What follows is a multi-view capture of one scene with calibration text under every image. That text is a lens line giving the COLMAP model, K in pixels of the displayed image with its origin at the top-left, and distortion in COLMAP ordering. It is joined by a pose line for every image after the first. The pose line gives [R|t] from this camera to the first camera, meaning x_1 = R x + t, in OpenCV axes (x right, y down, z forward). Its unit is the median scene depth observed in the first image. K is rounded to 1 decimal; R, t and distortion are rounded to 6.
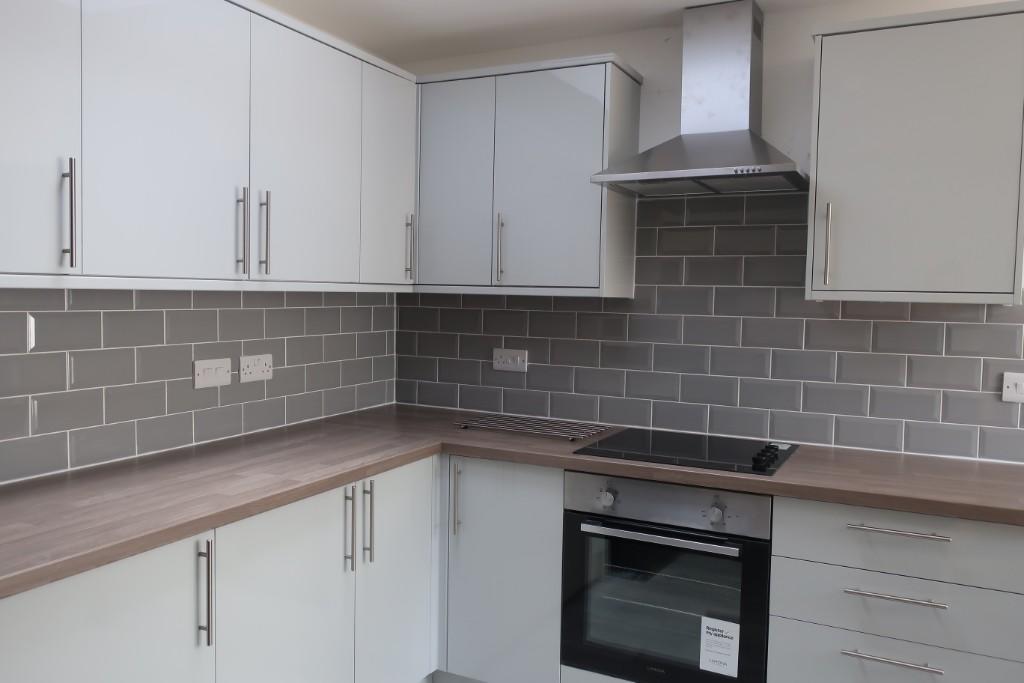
lens RADIAL K [[794.8, 0, 517.0], [0, 794.8, 341.0], [0, 0, 1]] dist [0.005519, -0.000777]
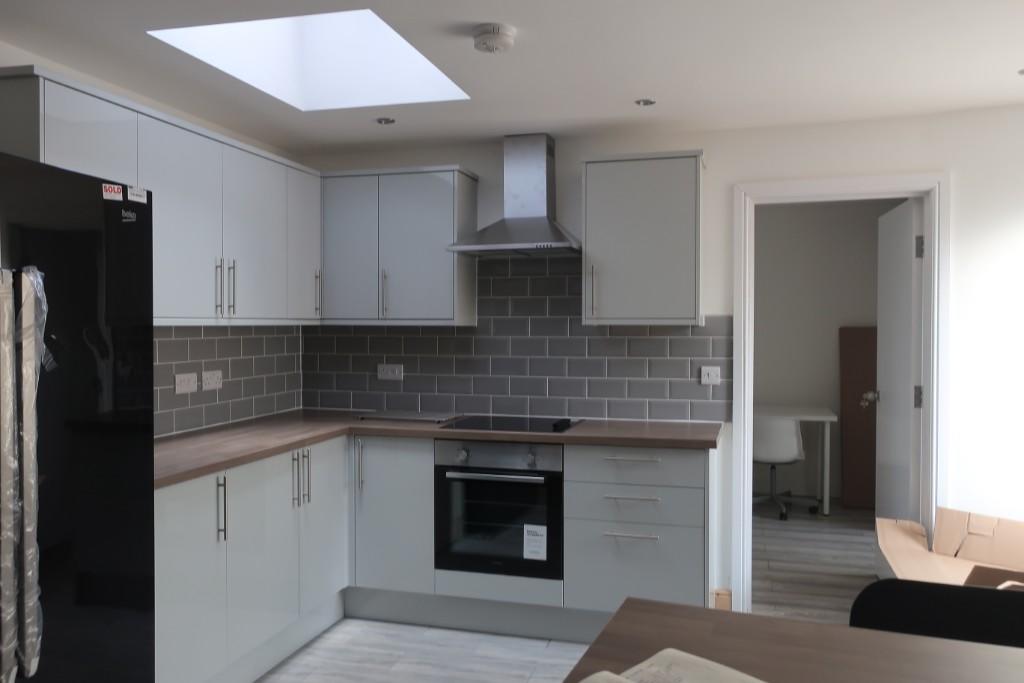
lens RADIAL K [[794.8, 0, 517.0], [0, 794.8, 341.0], [0, 0, 1]] dist [0.005519, -0.000777]
pose [[0.981480, -0.022081, 0.190290, -0.066191], [0.029357, 0.998938, -0.035503, 0.031129], [-0.189304, 0.040432, 0.981086, -0.500093]]
